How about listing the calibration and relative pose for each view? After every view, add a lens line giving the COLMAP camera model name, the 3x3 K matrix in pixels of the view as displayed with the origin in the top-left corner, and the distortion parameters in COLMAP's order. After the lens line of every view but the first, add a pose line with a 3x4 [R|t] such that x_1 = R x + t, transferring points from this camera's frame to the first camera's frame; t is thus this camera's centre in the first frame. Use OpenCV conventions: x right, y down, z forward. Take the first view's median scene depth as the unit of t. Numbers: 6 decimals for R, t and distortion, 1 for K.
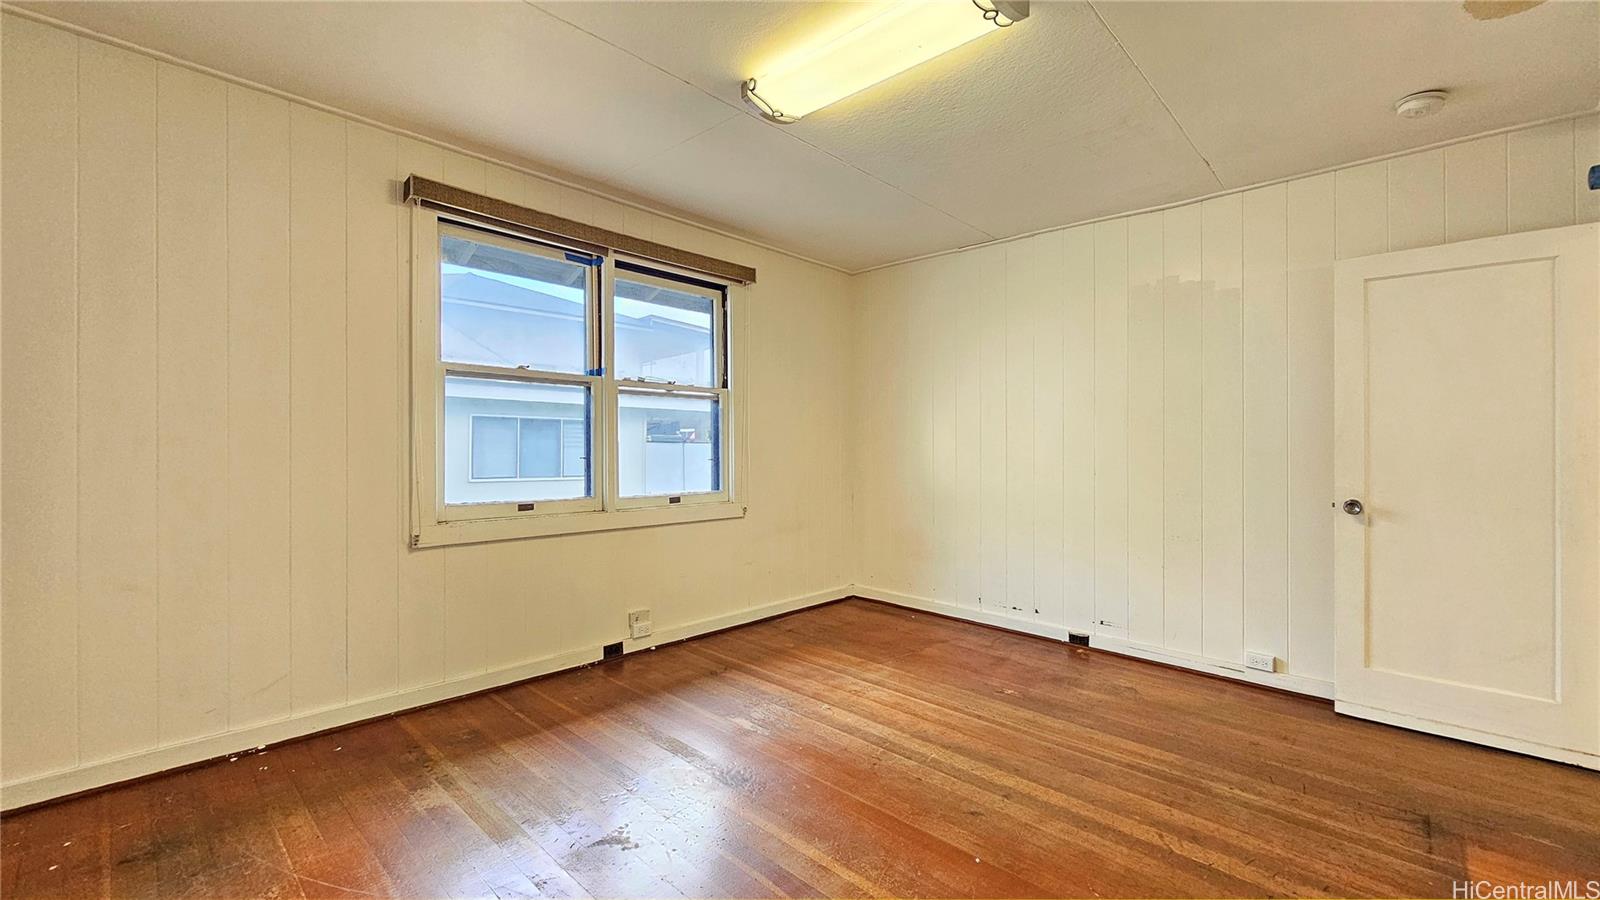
lens RADIAL K [[659.7, 0, 796.8], [0, 659.7, 452.7], [0, 0, 1]] dist [0.007291, 0.000069]
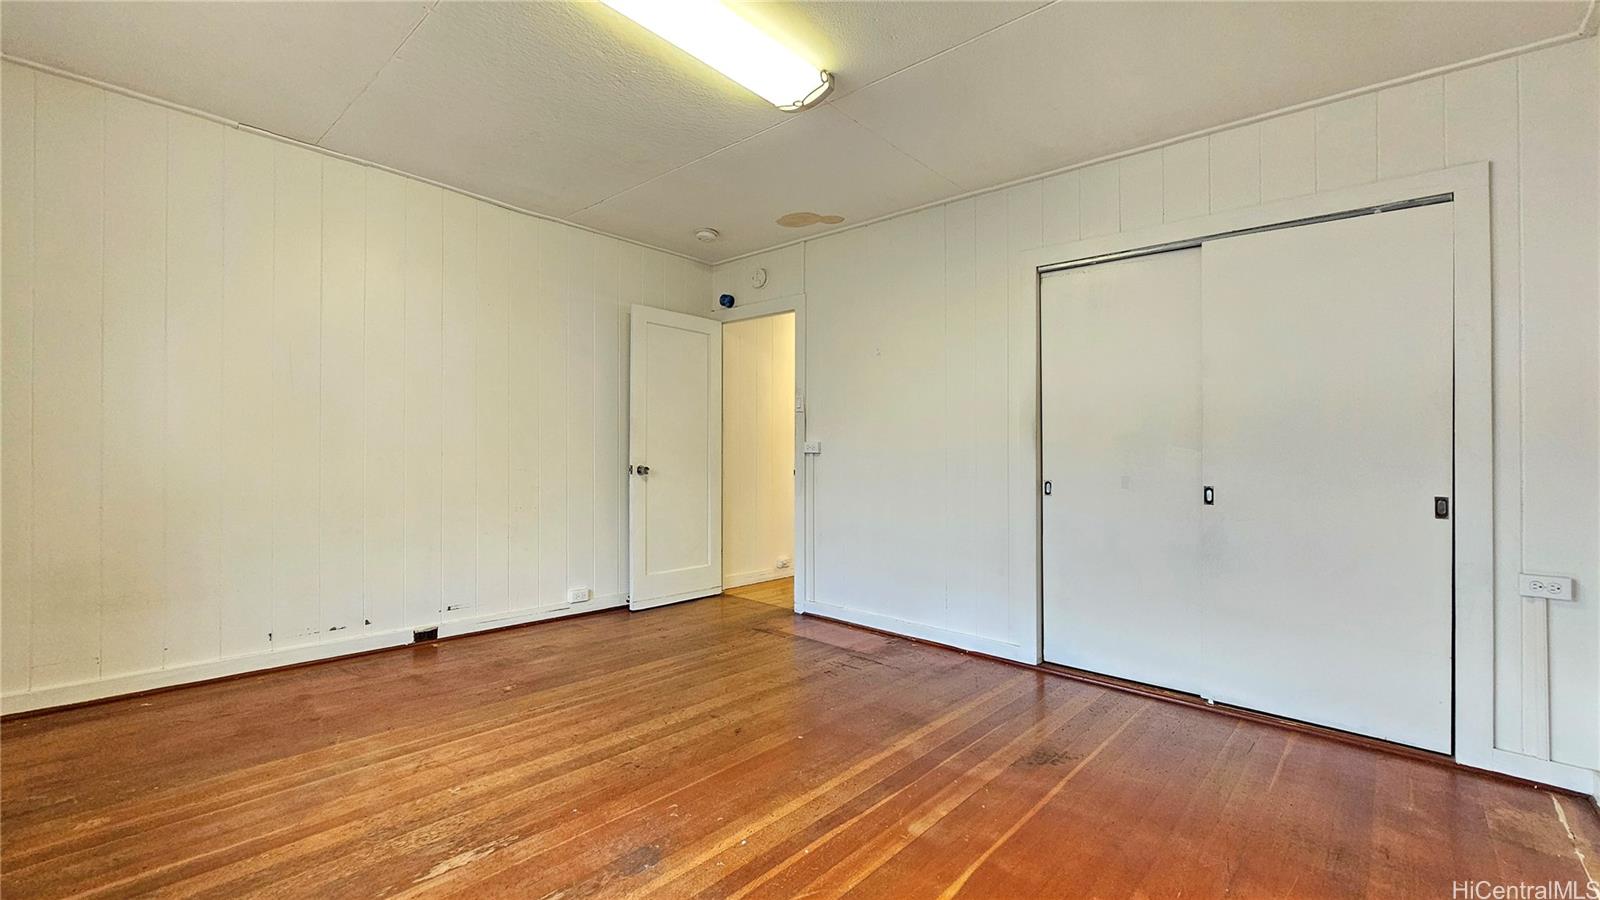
lens RADIAL K [[659.7, 0, 813.1], [0, 659.7, 441.8], [0, 0, 1]] dist [0.007291, 0.000069]
pose [[-0.038005, 0.004724, 0.999266, -0.633991], [-0.007208, 0.999962, -0.005002, 0.019109], [-0.999252, -0.007392, -0.037970, 0.622364]]
